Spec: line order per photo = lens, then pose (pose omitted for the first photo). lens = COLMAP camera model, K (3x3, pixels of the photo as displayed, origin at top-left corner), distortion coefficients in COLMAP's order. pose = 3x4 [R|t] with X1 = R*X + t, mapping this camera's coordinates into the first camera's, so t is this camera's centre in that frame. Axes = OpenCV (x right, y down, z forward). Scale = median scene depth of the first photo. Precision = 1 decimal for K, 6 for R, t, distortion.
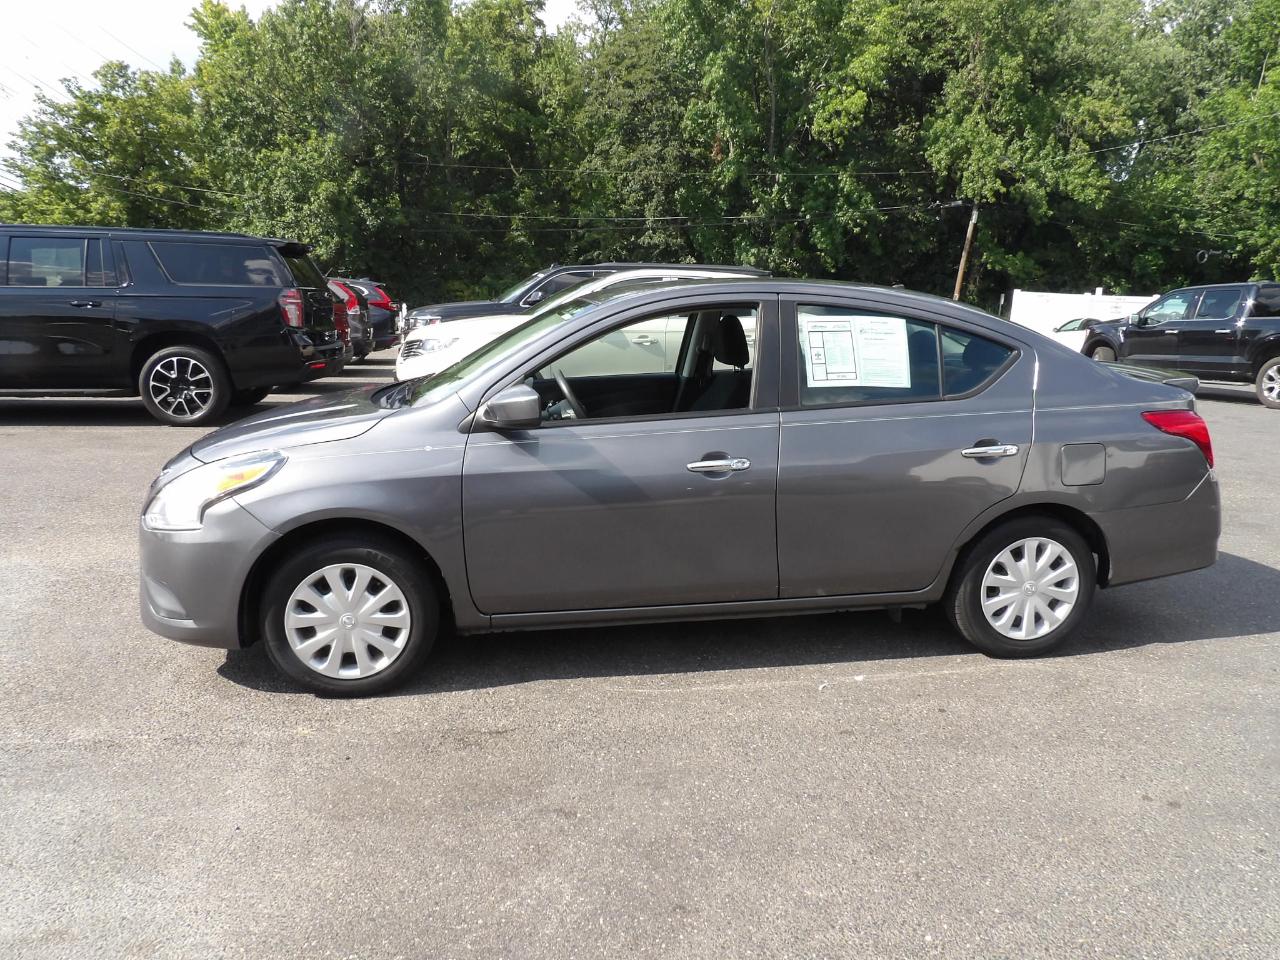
lens RADIAL K [[924.7, 0, 660.0], [0, 924.7, 458.1], [0, 0, 1]] dist [-0.037329, 0.048441]
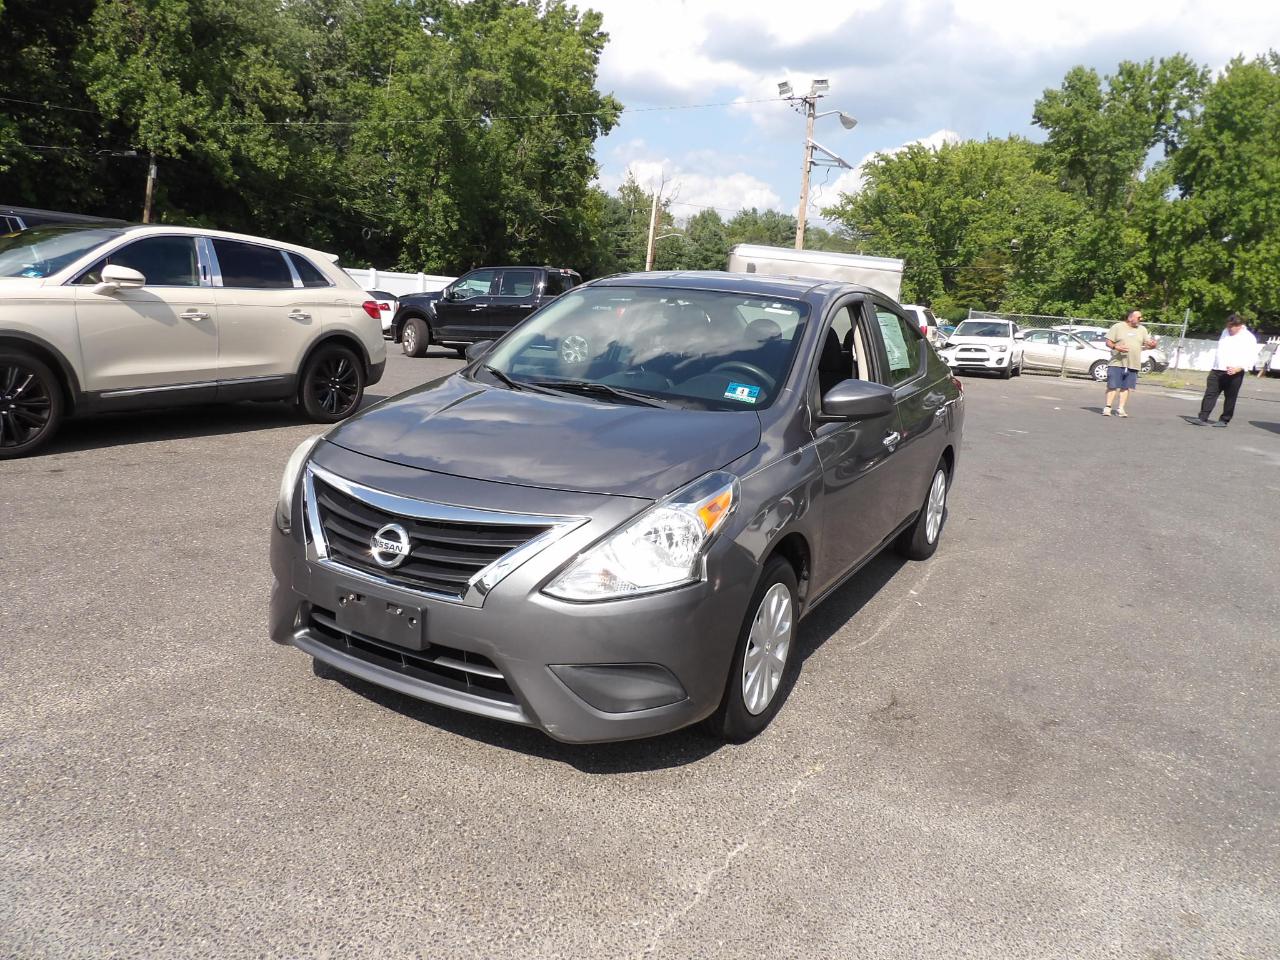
lens RADIAL K [[924.7, 0, 657.9], [0, 924.7, 457.5], [0, 0, 1]] dist [-0.037329, 0.048441]
pose [[0.610410, -0.112164, 0.784104, -0.100740], [0.083490, 0.993520, 0.077125, -0.008000], [-0.787673, 0.018387, 0.615819, 0.048310]]
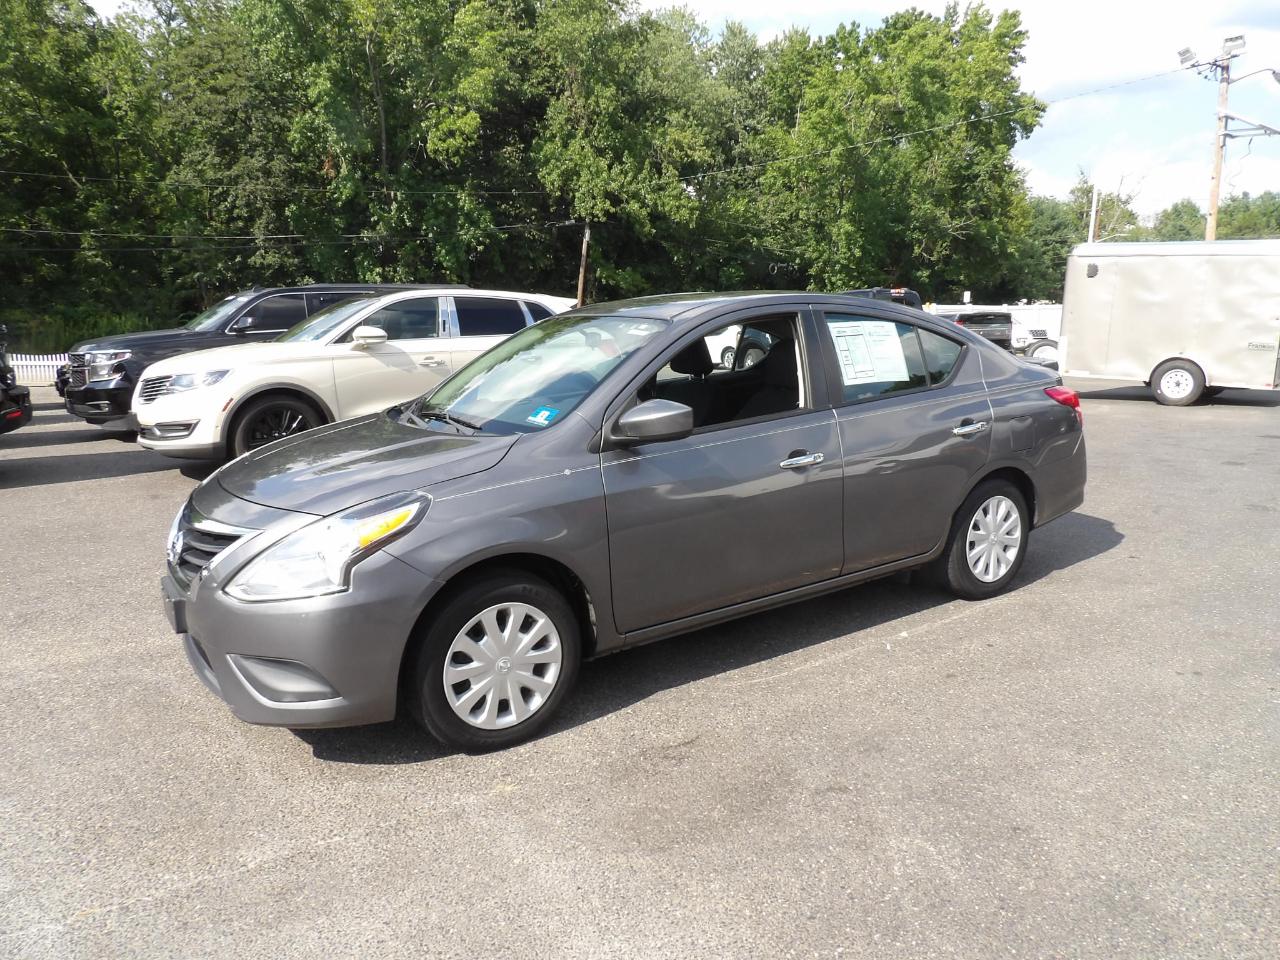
lens RADIAL K [[924.7, 0, 657.7], [0, 924.7, 454.9], [0, 0, 1]] dist [-0.037329, 0.048441]
pose [[0.904885, -0.095521, 0.414799, -0.052047], [0.104502, 0.994524, 0.001050, -0.001789], [-0.412628, 0.042397, 0.909913, 0.007153]]
